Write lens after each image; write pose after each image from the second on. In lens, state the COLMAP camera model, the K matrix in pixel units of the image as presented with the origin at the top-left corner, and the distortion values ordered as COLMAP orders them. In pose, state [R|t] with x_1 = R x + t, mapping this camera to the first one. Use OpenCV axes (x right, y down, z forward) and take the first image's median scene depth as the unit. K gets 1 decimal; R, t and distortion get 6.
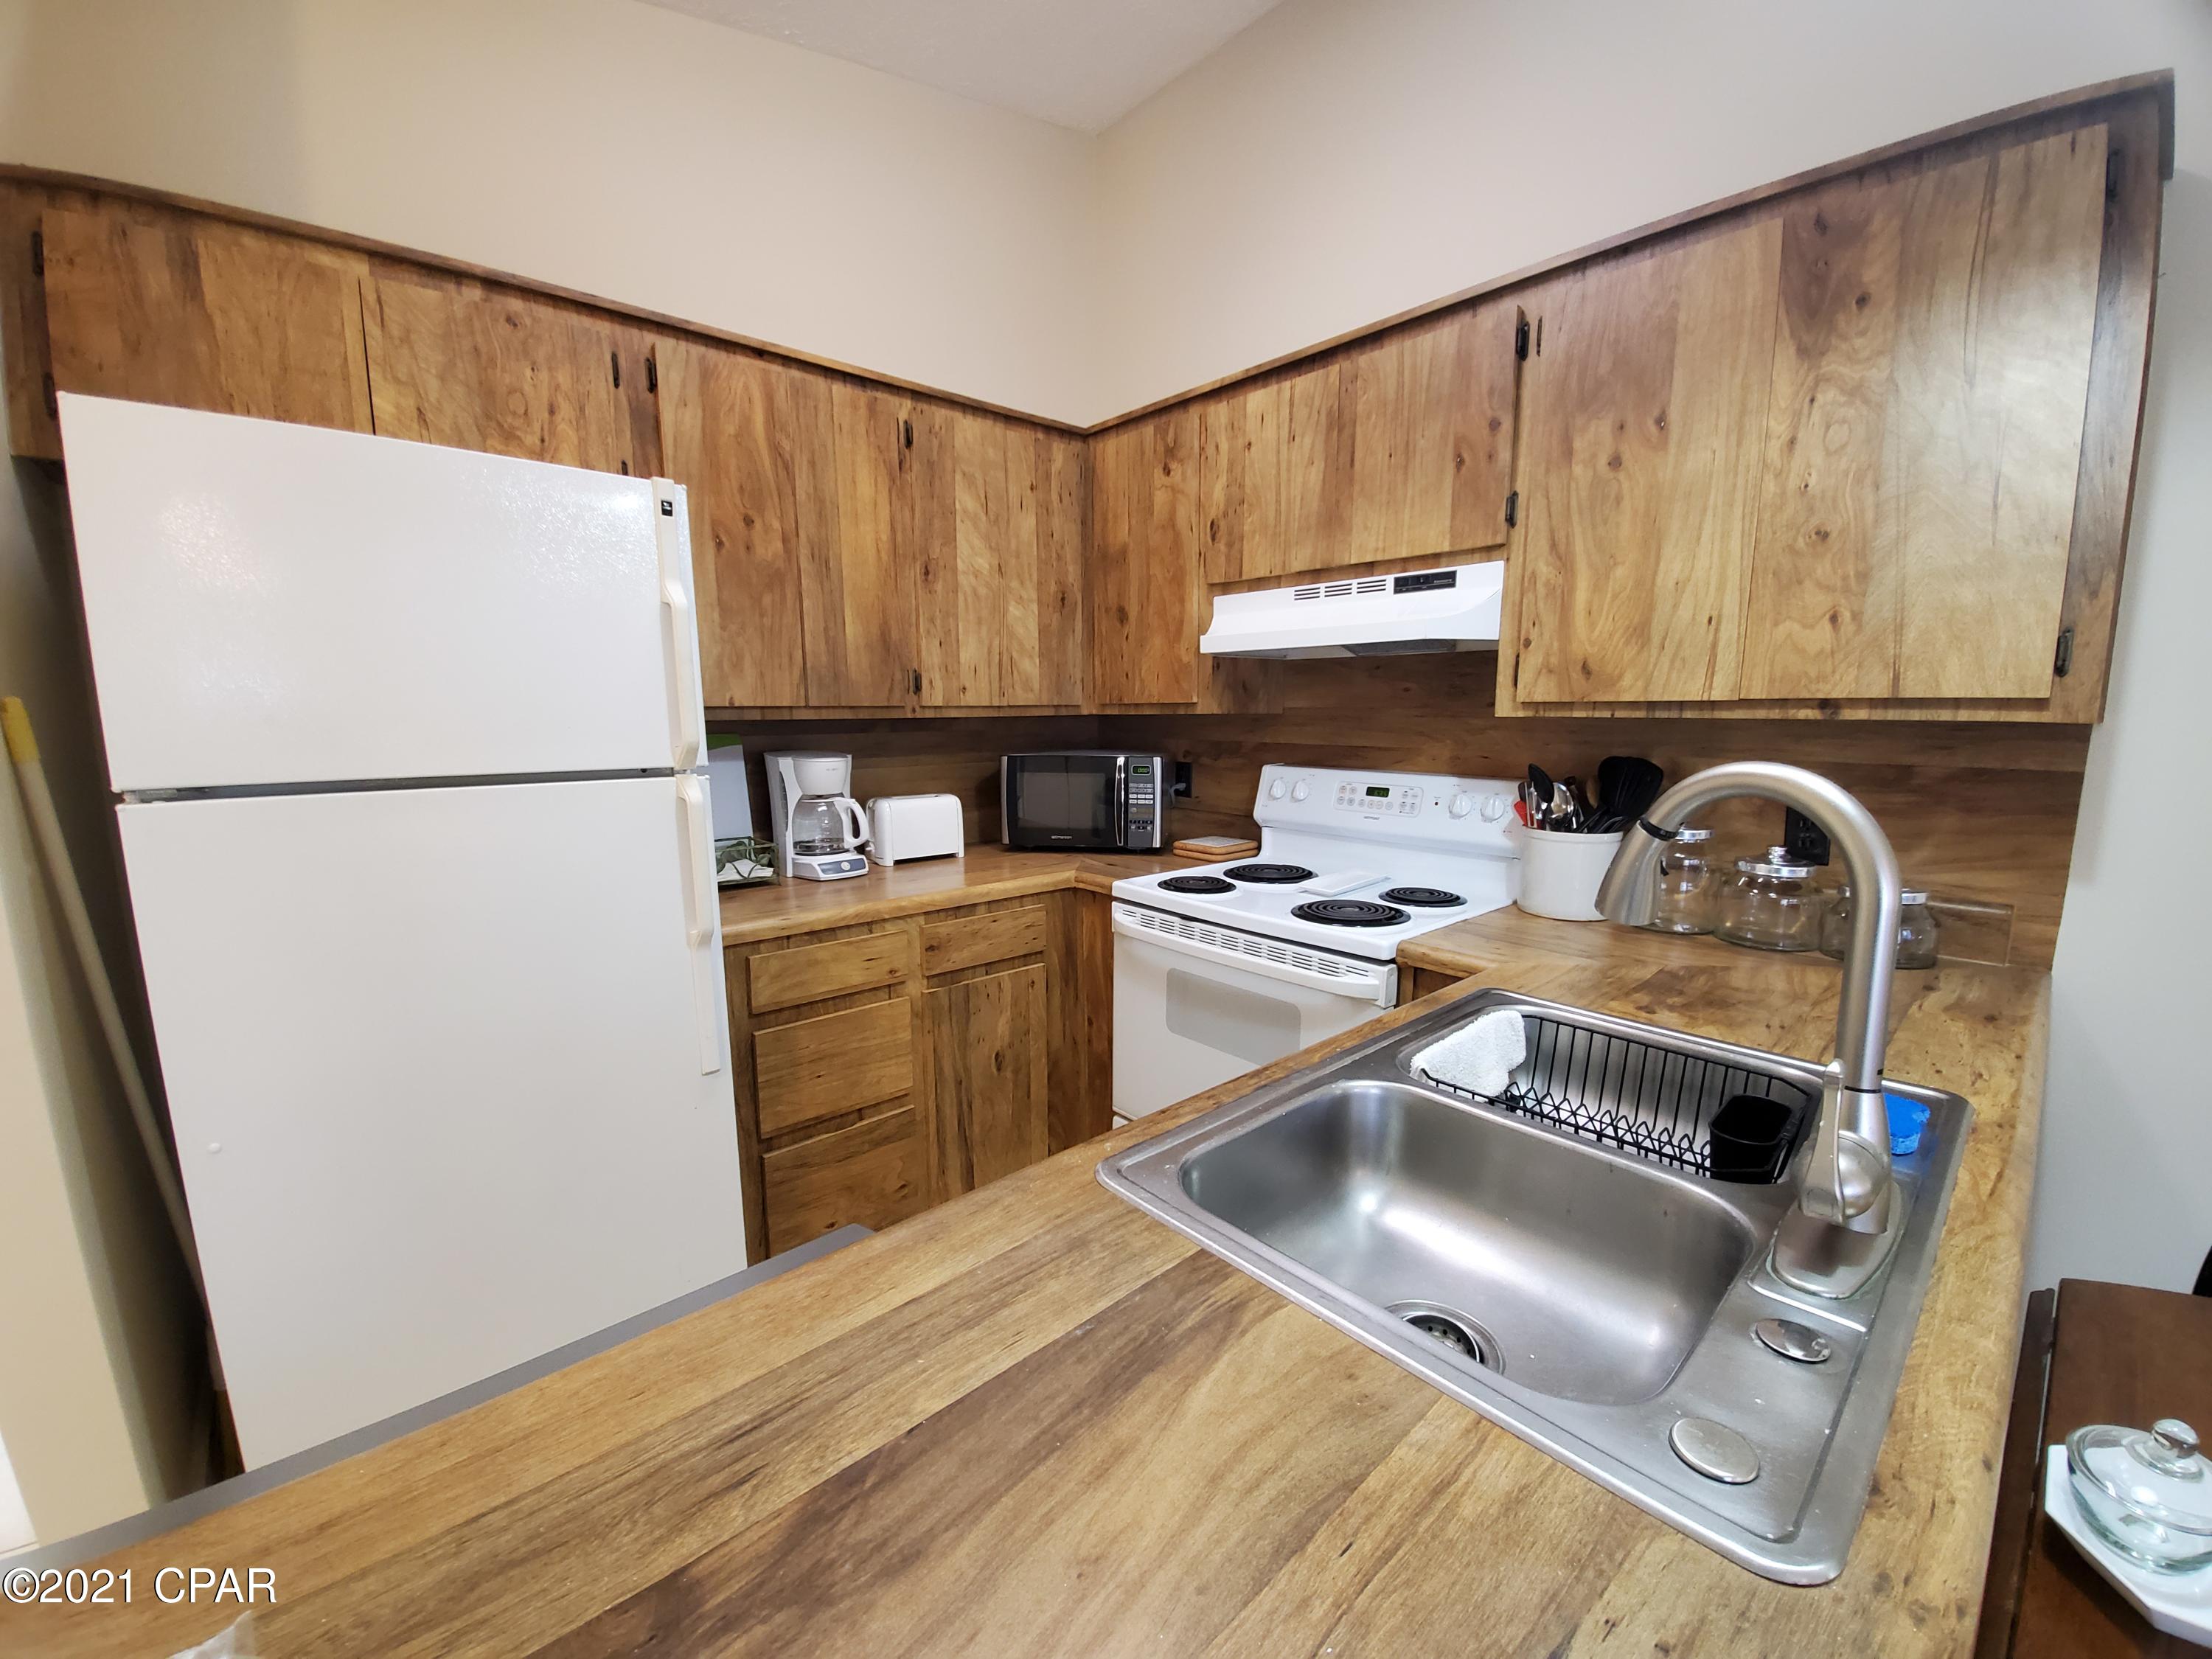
lens RADIAL K [[867.7, 0, 1110.5], [0, 867.7, 847.3], [0, 0, 1]] dist [0.009867, -0.014812]
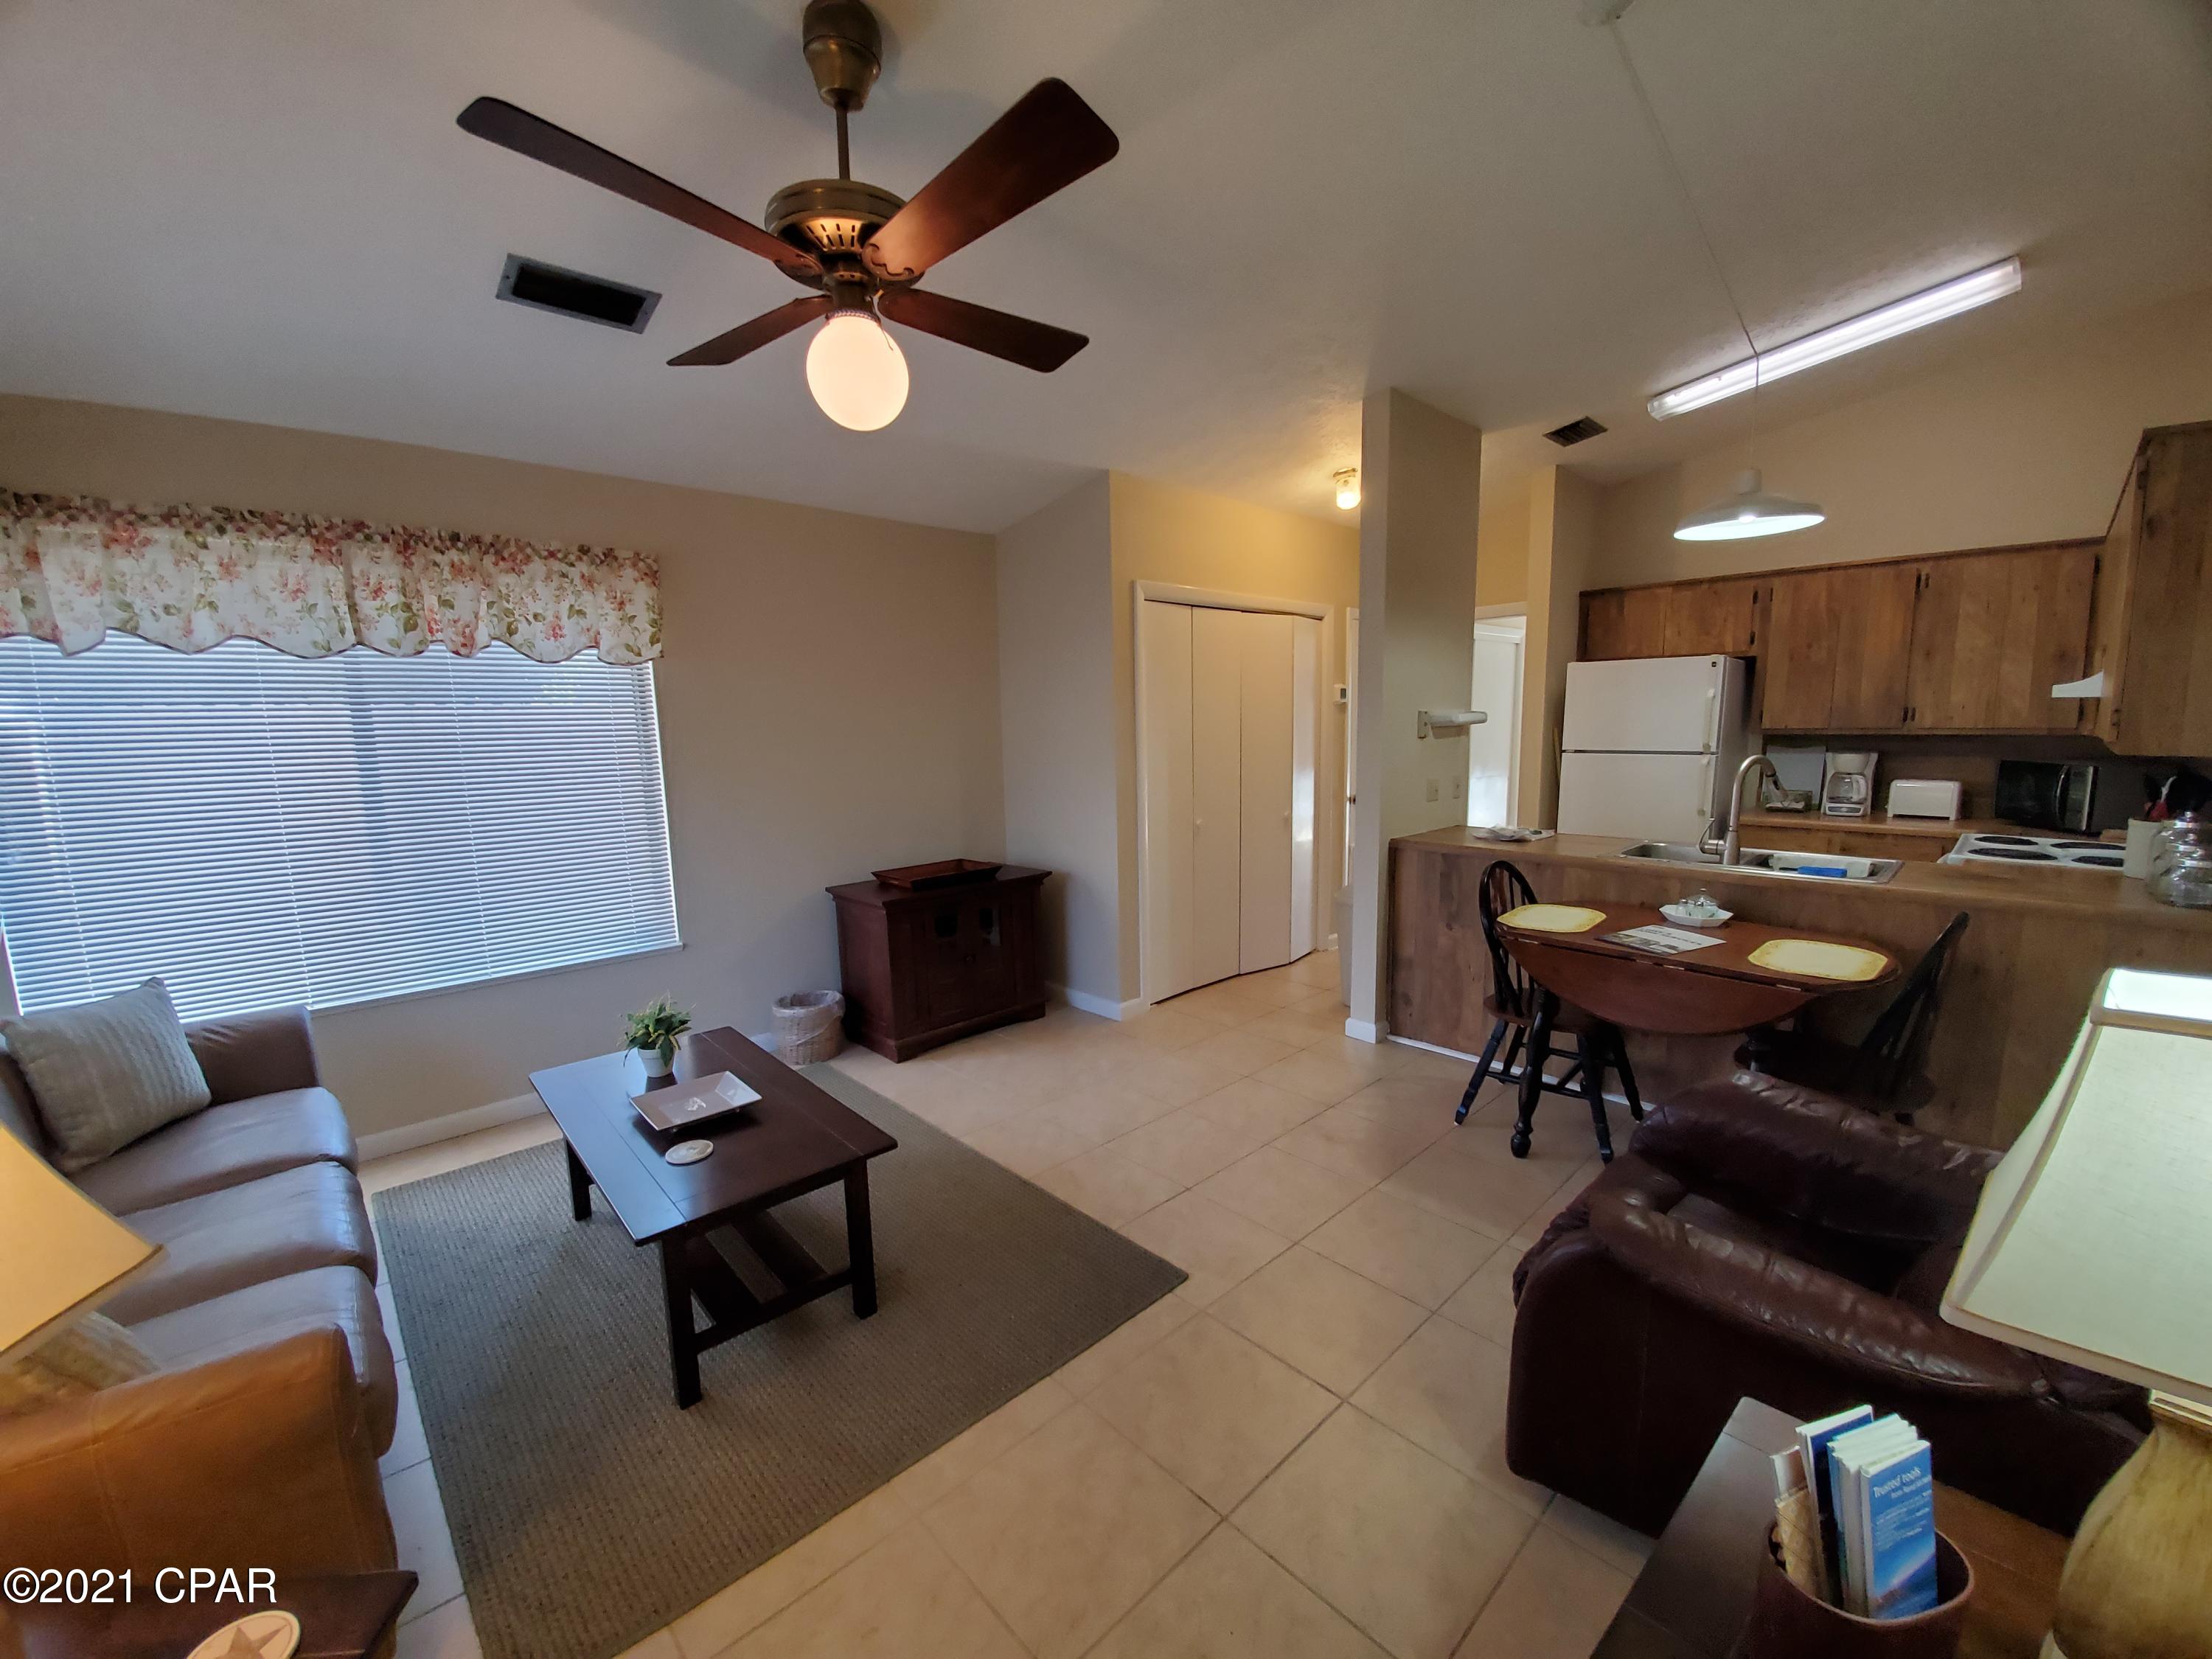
lens RADIAL K [[867.7, 0, 1110.5], [0, 867.7, 847.3], [0, 0, 1]] dist [0.009867, -0.014812]
pose [[0.015115, 0.147424, -0.988958, 1.801910], [-0.139593, 0.979696, 0.143910, 0.060207], [0.990094, 0.135876, 0.035387, -0.769353]]
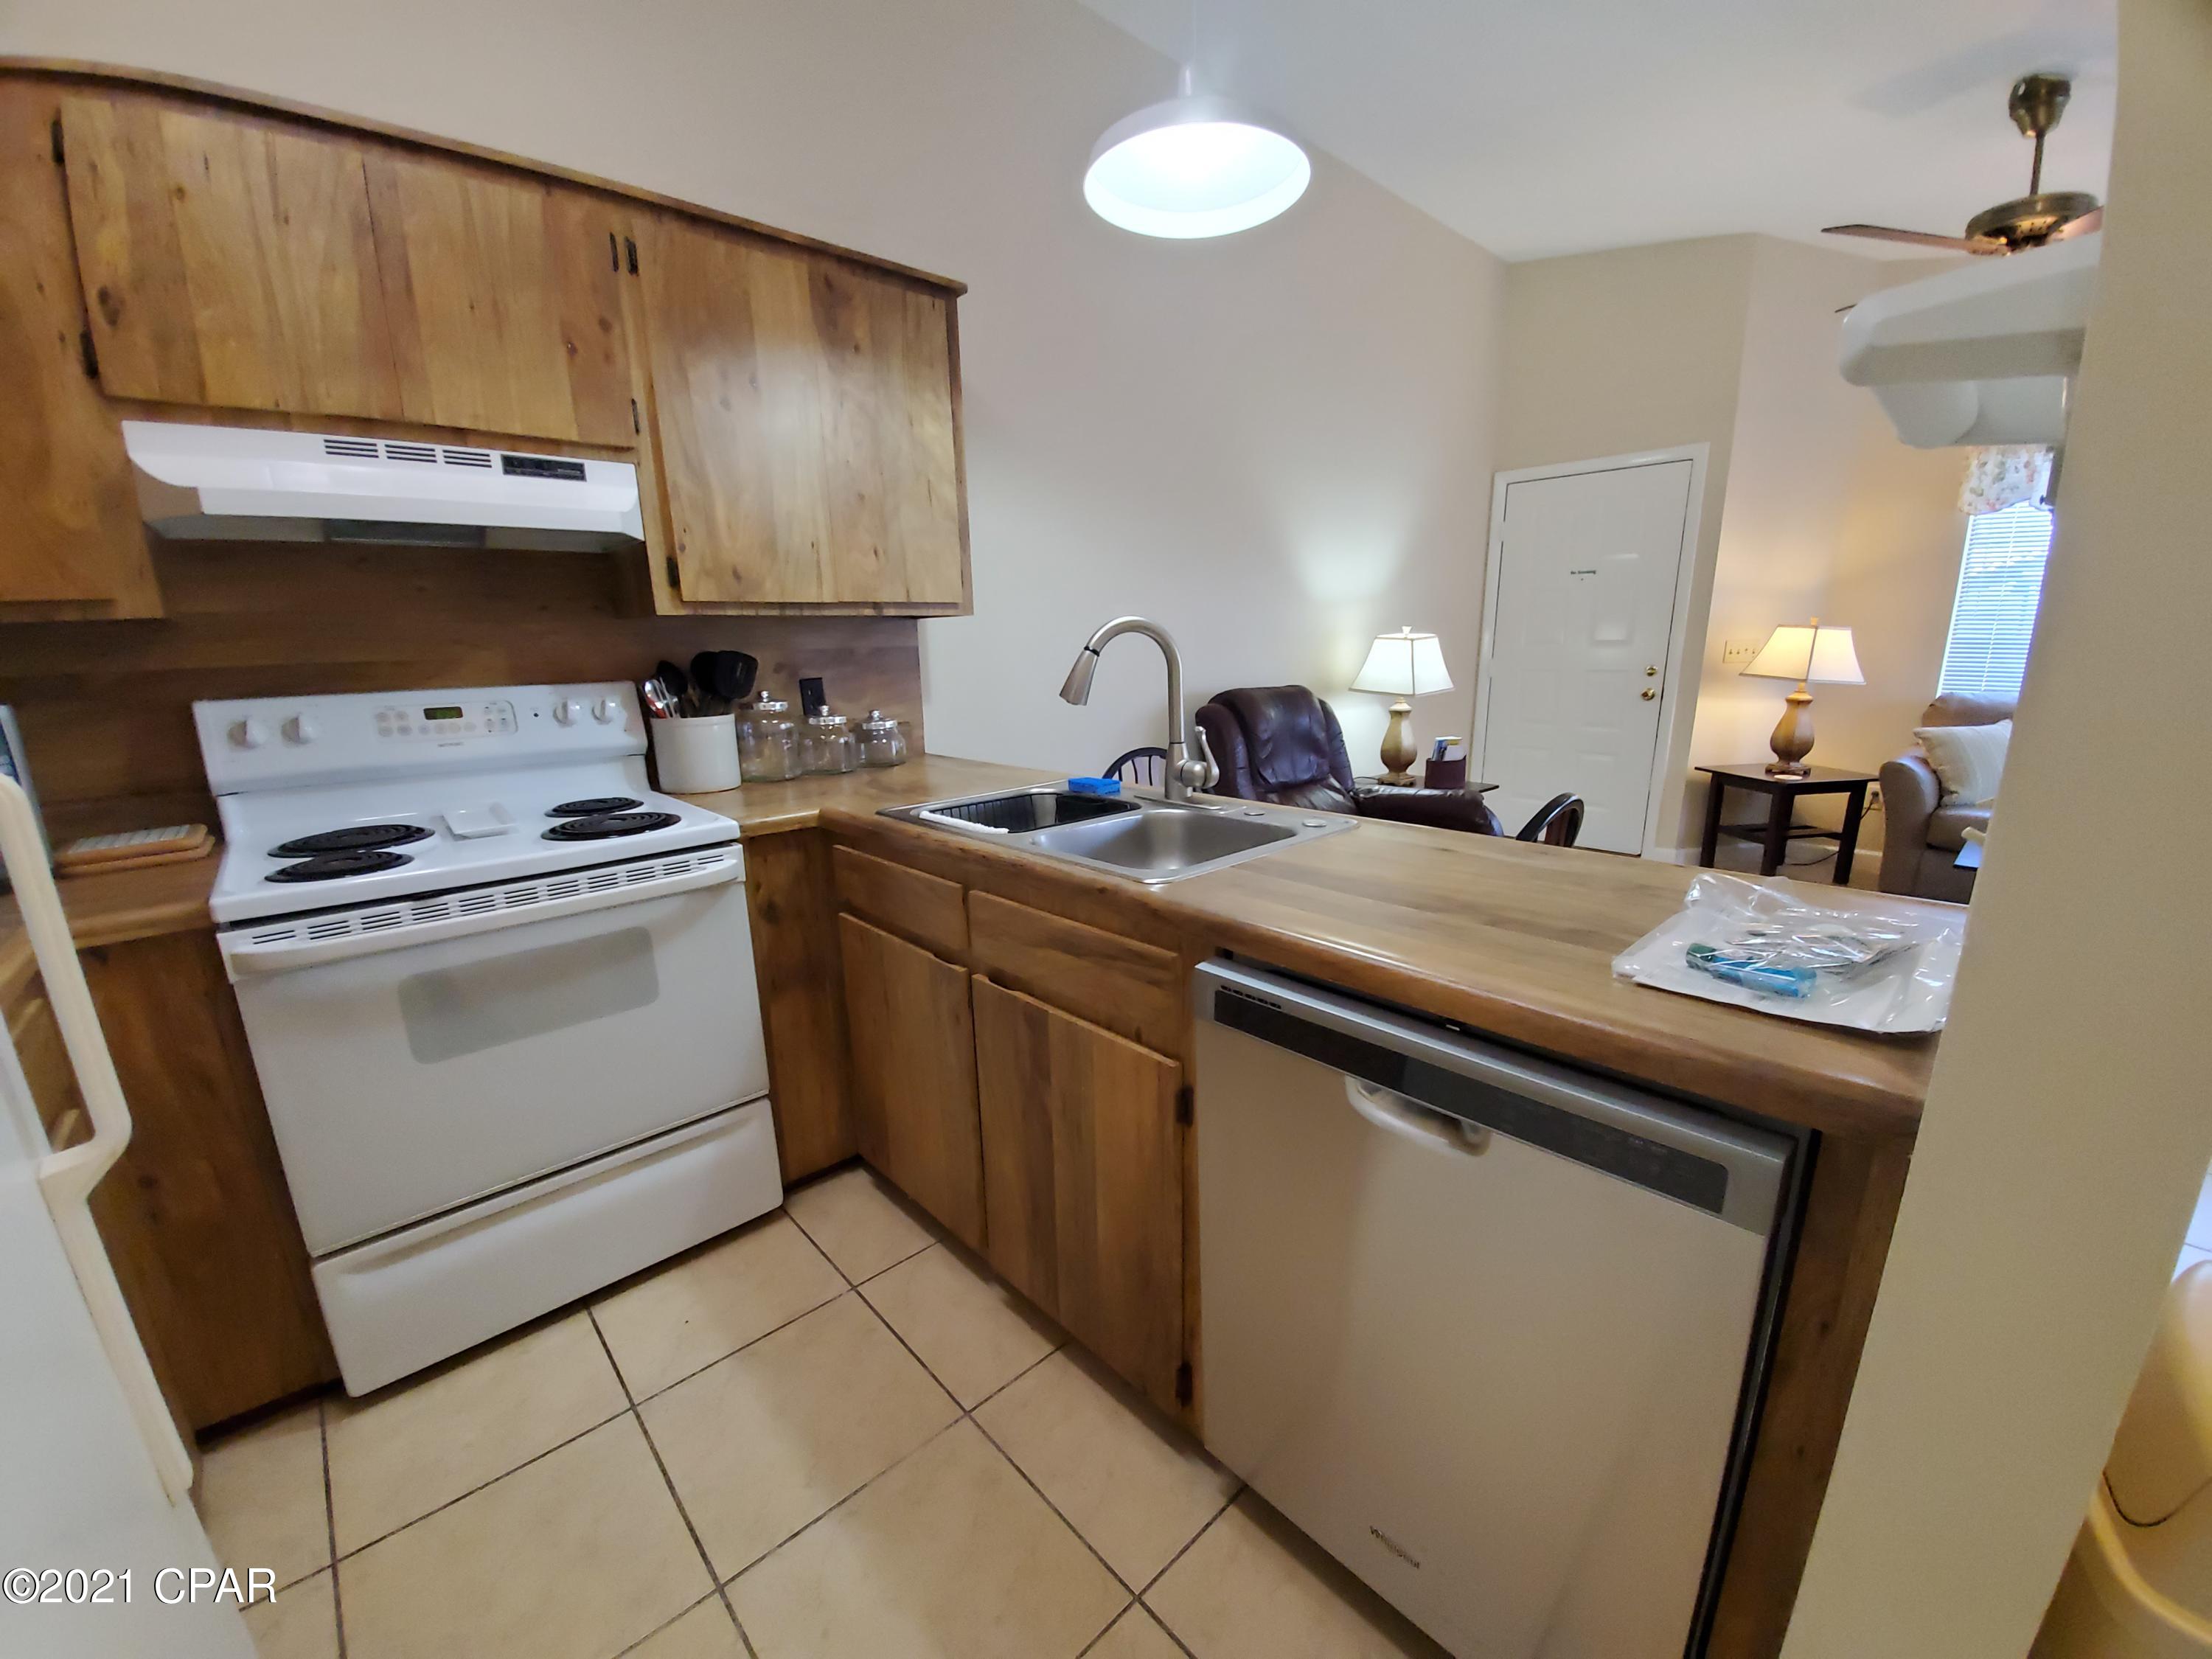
lens RADIAL K [[867.7, 0, 1110.5], [0, 867.7, 847.3], [0, 0, 1]] dist [0.009867, -0.014812]
pose [[-0.008755, -0.235099, 0.971932, -0.600860], [0.178623, 0.955969, 0.232846, -0.022923], [-0.983879, 0.175648, 0.033624, 0.412561]]
